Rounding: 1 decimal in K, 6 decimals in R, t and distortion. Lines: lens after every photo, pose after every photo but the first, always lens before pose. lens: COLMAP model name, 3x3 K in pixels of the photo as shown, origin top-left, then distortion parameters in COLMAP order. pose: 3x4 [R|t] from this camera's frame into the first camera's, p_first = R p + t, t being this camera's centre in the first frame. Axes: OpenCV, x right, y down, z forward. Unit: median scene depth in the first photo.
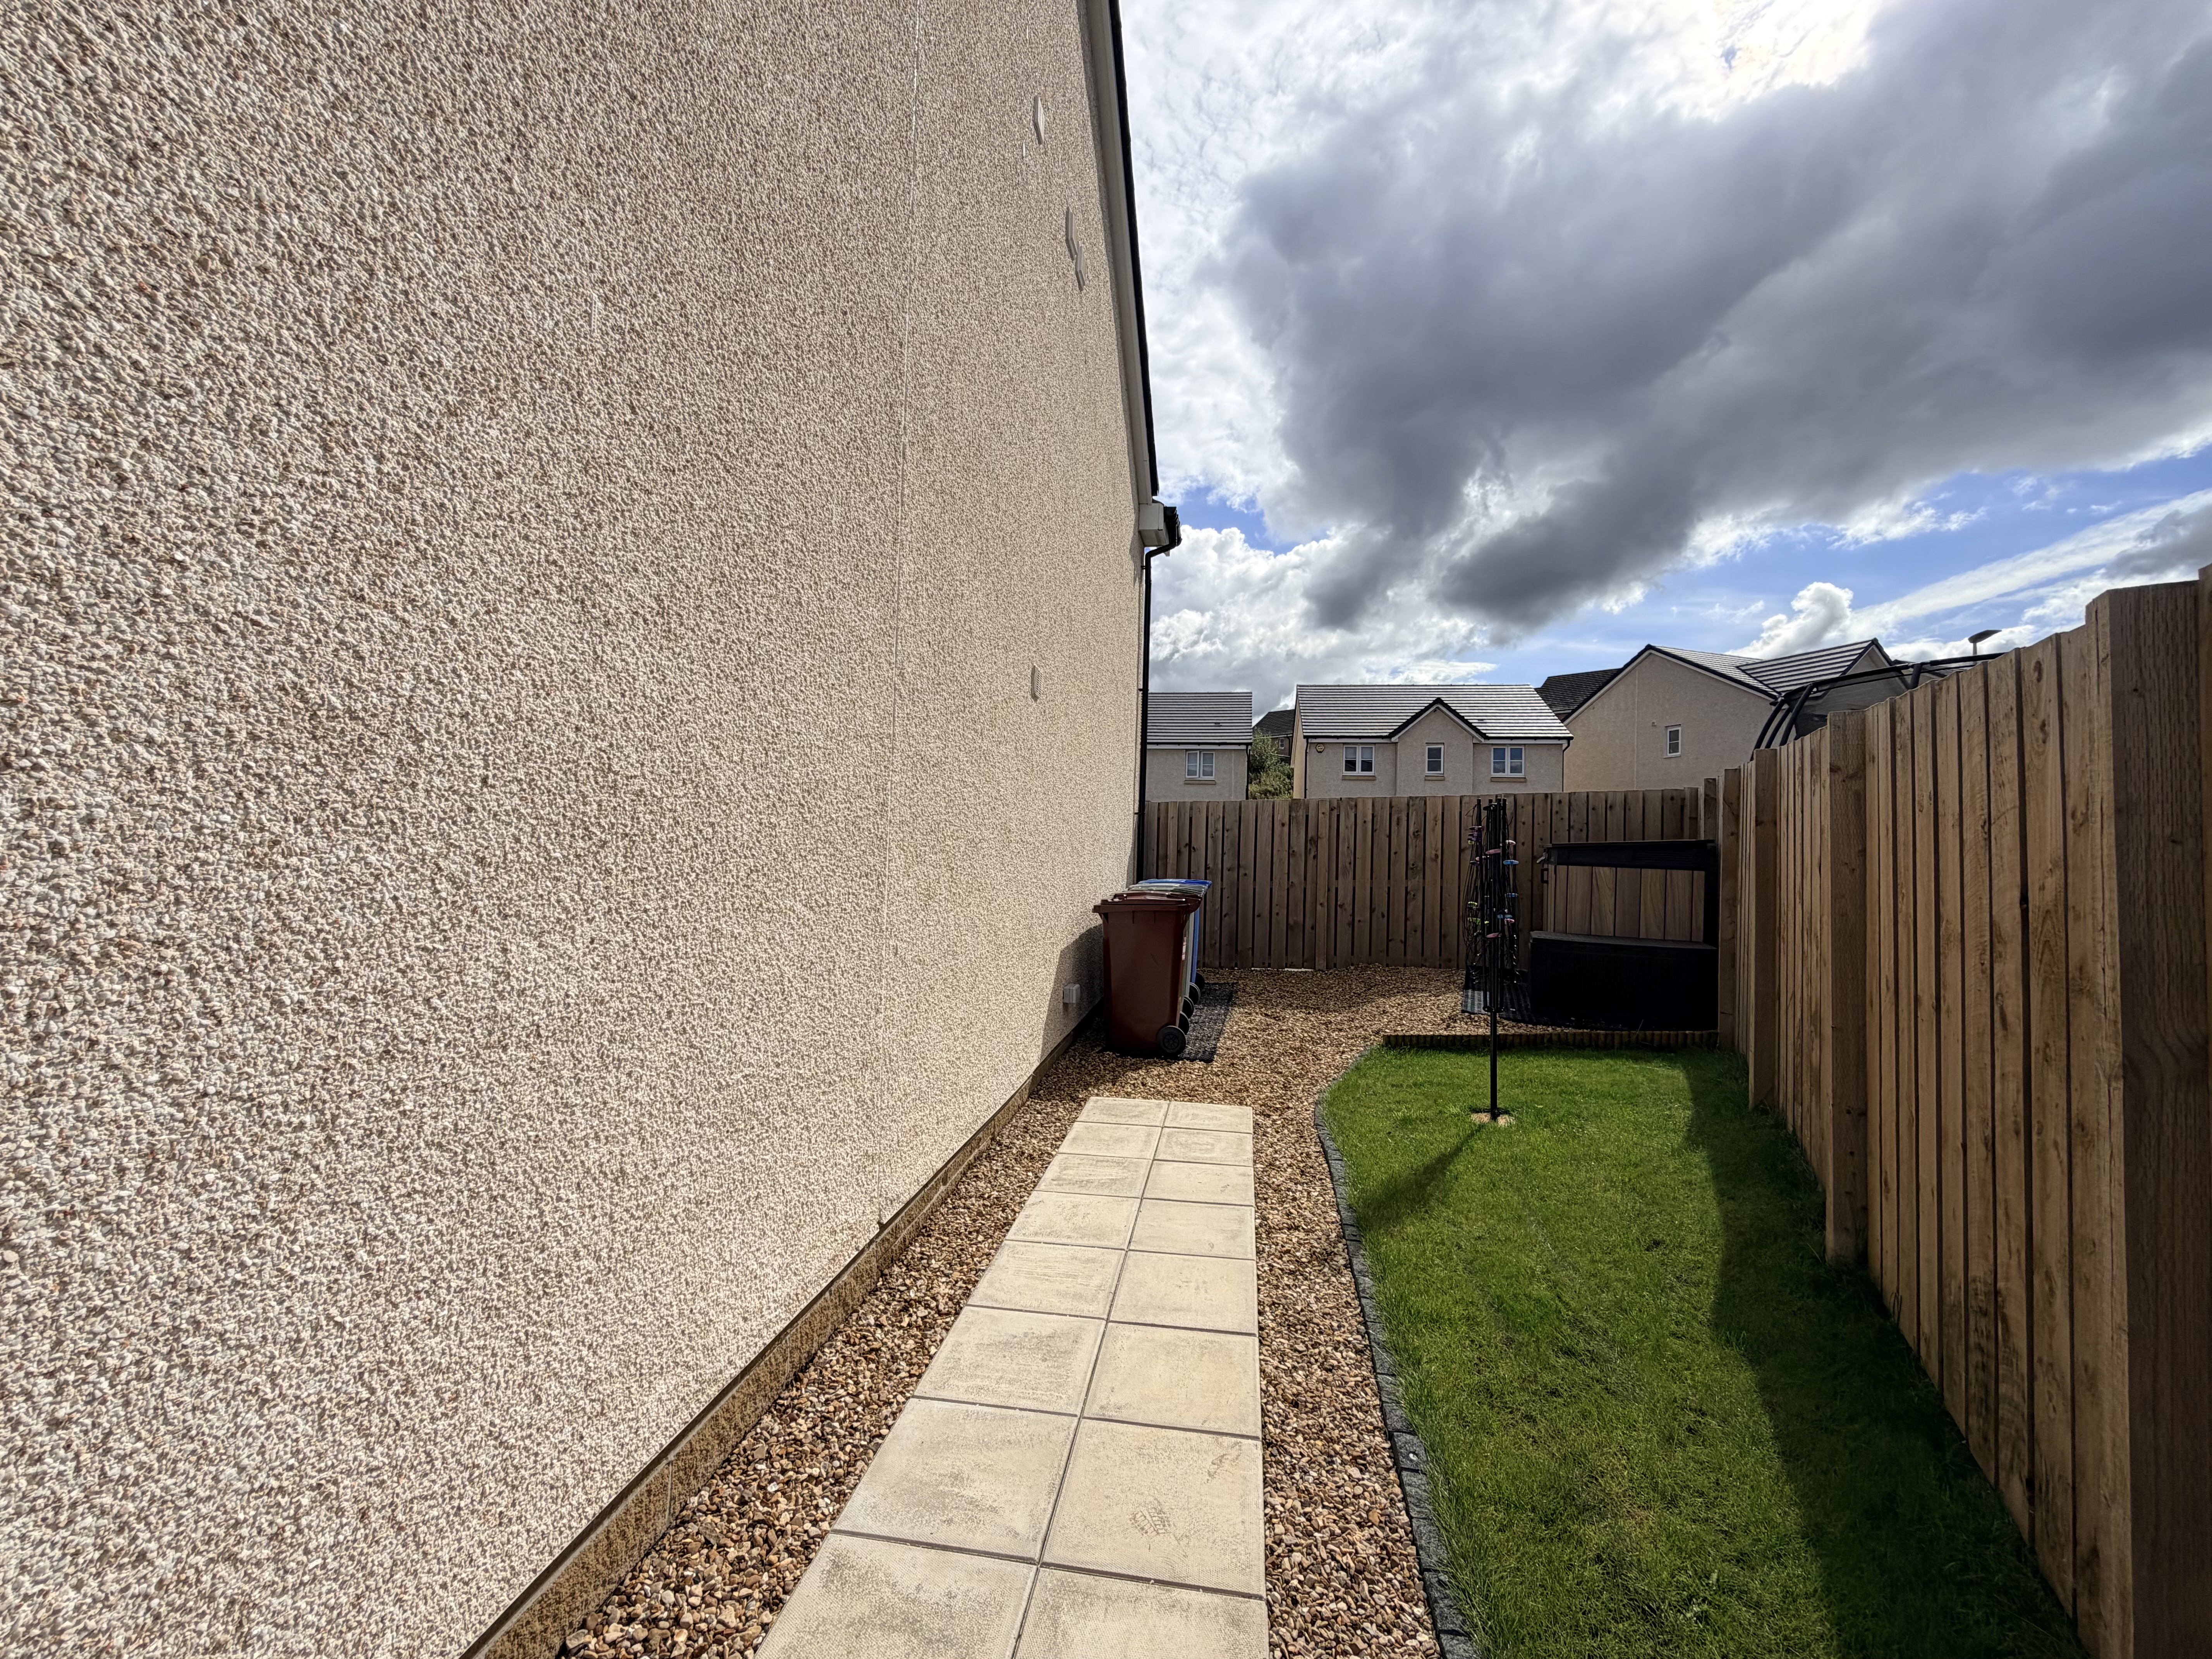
lens RADIAL K [[876.0, 0, 1106.3], [0, 876.0, 824.9], [0, 0, 1]] dist [0.000591, 0.000251]
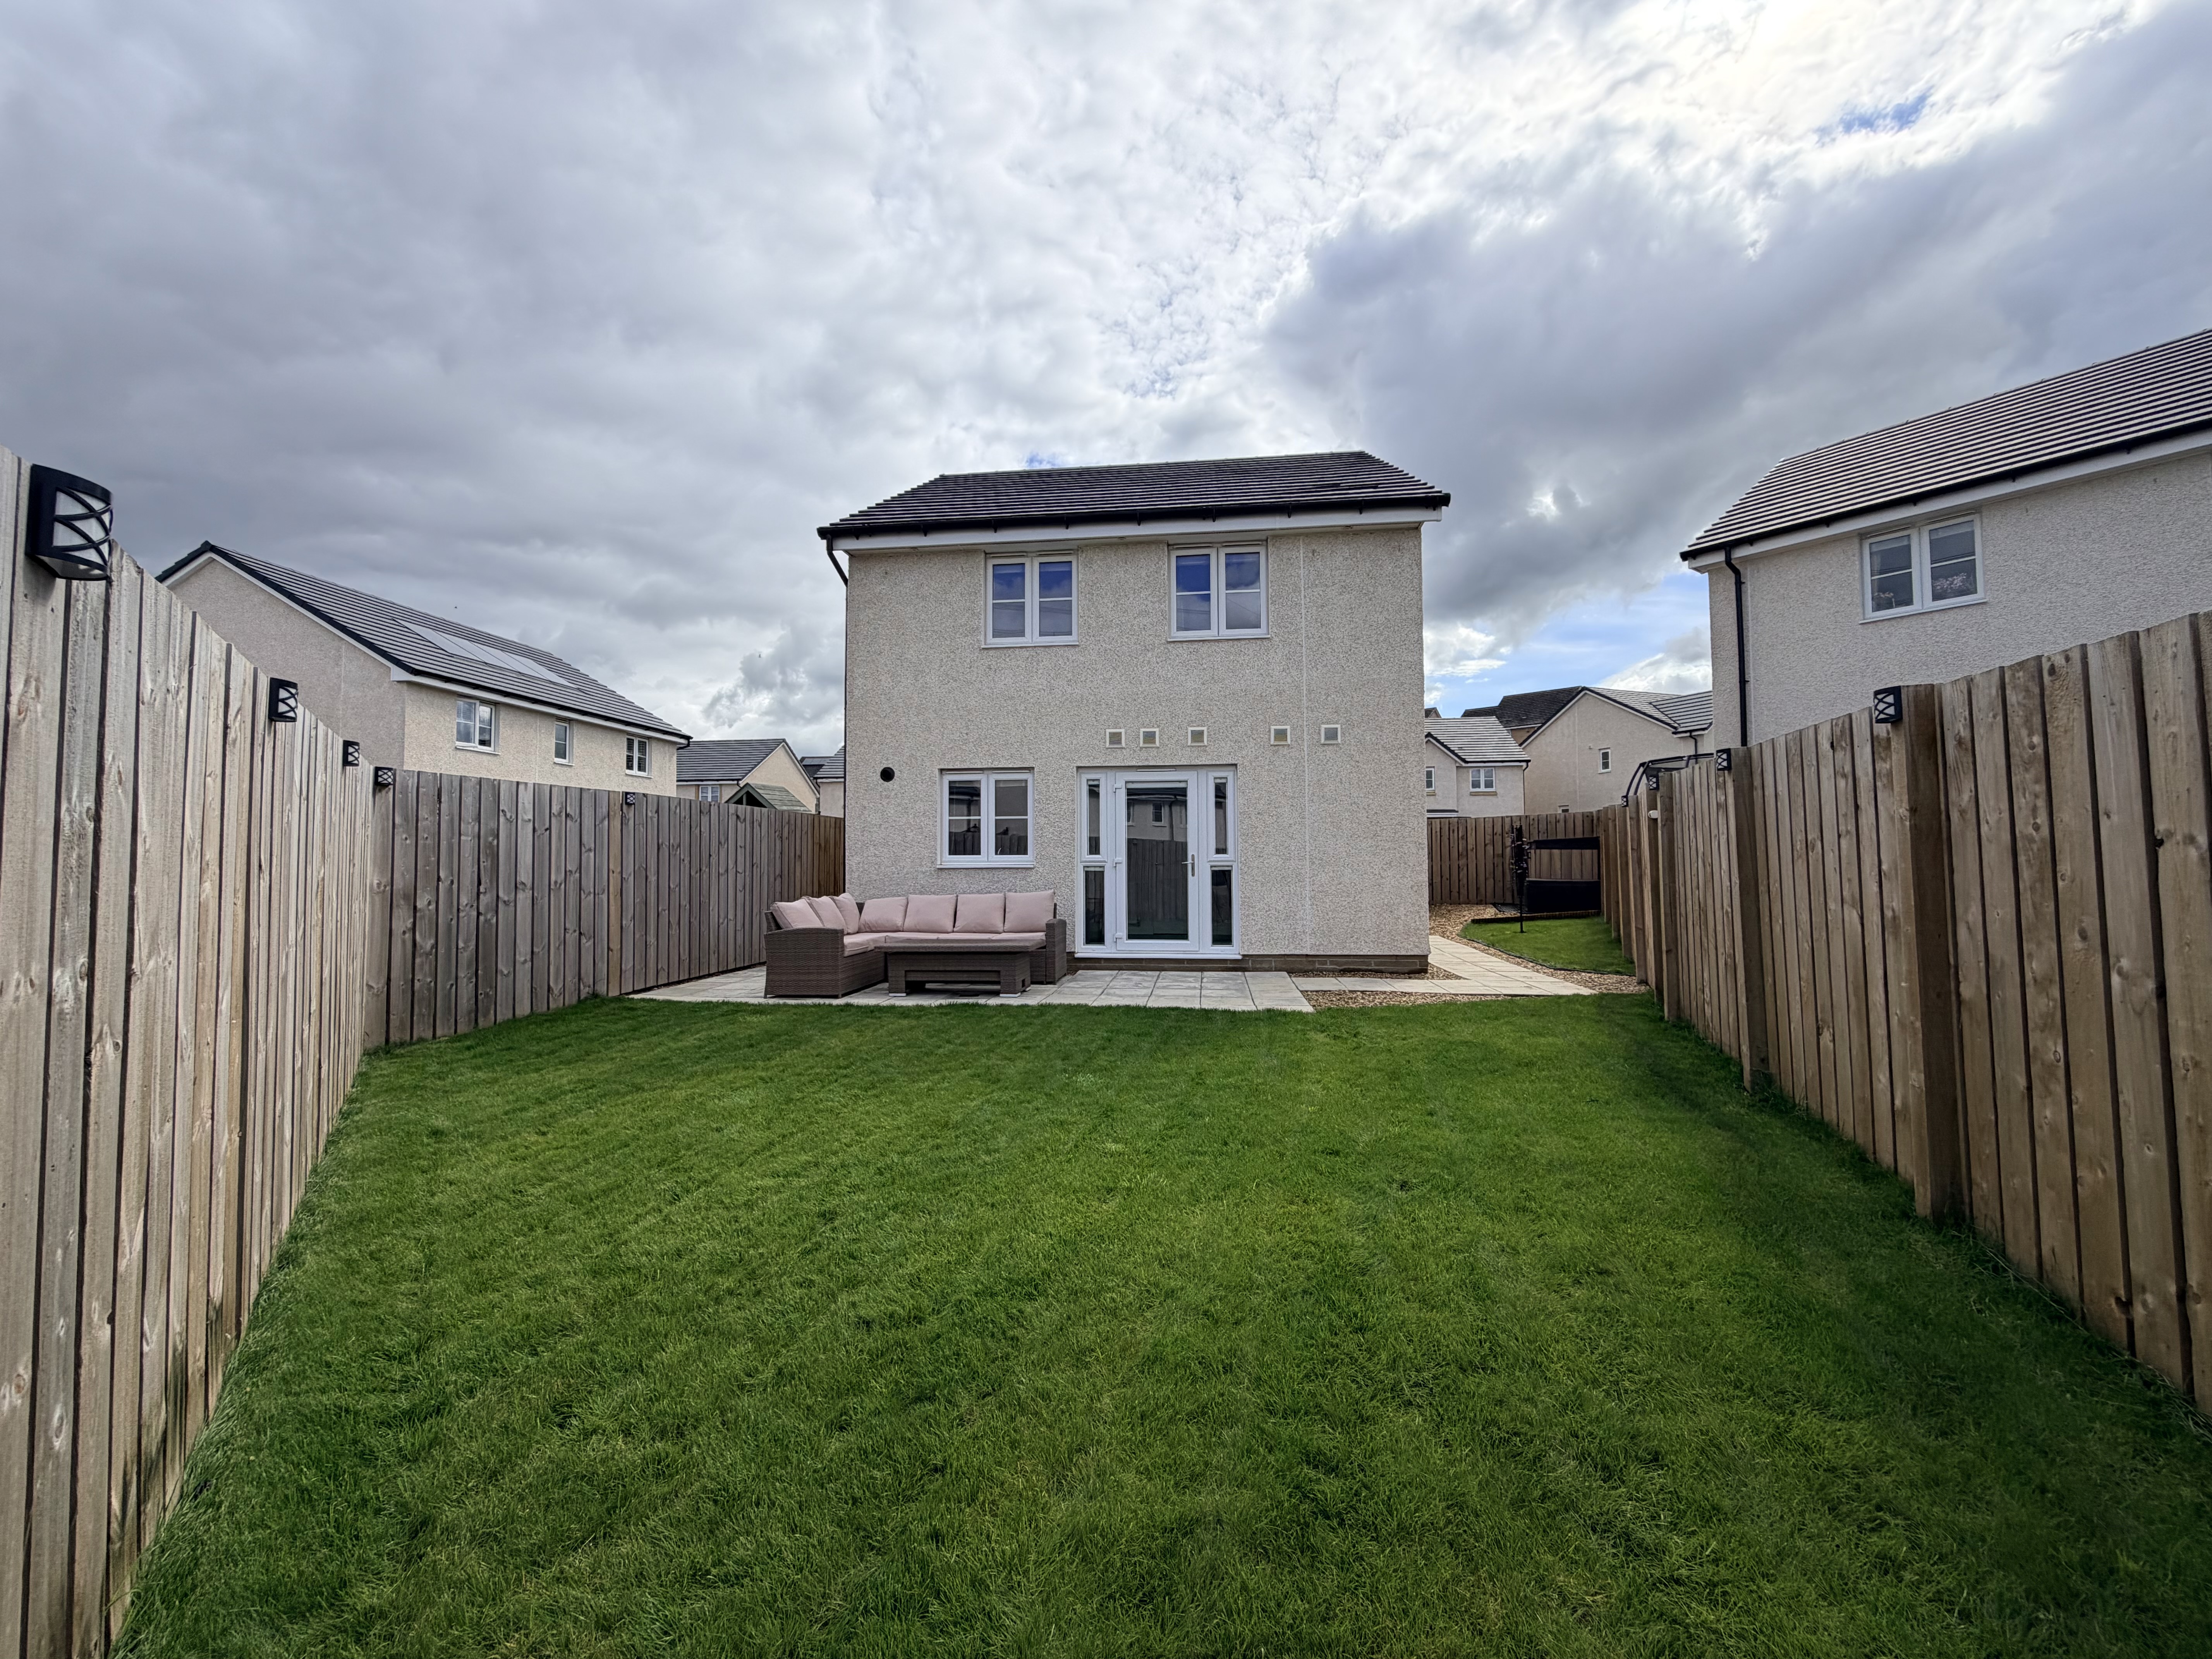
lens RADIAL K [[876.0, 0, 1108.7], [0, 876.0, 827.6], [0, 0, 1]] dist [0.000591, 0.000251]
pose [[0.998681, -0.024538, 0.045108, -0.680272], [0.024804, 0.999678, -0.005347, -0.025073], [-0.044962, 0.006459, 0.998968, -1.199053]]
